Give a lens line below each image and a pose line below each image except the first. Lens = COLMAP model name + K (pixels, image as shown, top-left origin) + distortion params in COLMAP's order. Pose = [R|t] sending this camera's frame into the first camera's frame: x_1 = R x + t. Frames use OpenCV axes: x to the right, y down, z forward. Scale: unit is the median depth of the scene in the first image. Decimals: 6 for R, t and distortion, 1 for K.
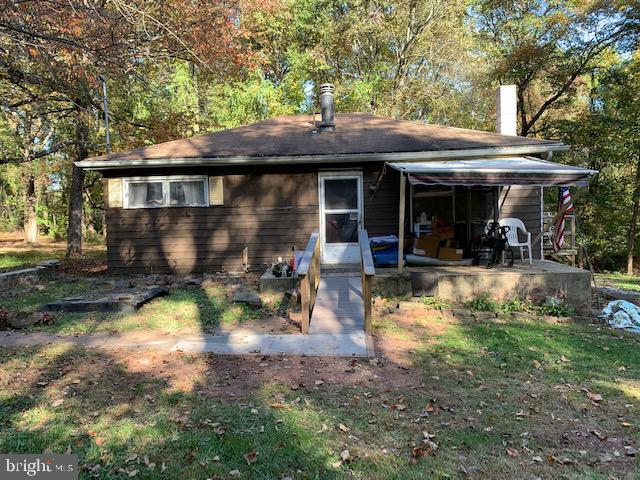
lens RADIAL K [[479.2, 0, 320.0], [0, 479.2, 240.0], [0, 0, 1]] dist [0.043350, -0.002187]
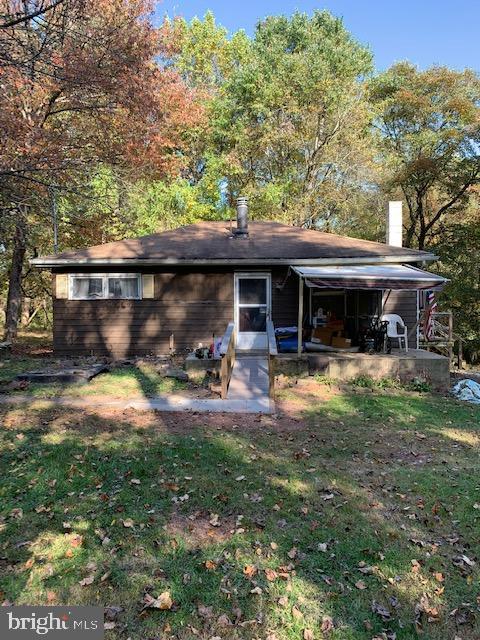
lens RADIAL K [[479.2, 0, 240.0], [0, 479.2, 320.0], [0, 0, 1]] dist [0.043350, -0.002187]
pose [[0.999608, 0.019294, 0.020290, -0.011647], [-0.018800, 0.999529, -0.024241, 0.005822], [-0.020748, 0.023850, 0.999500, -0.204606]]
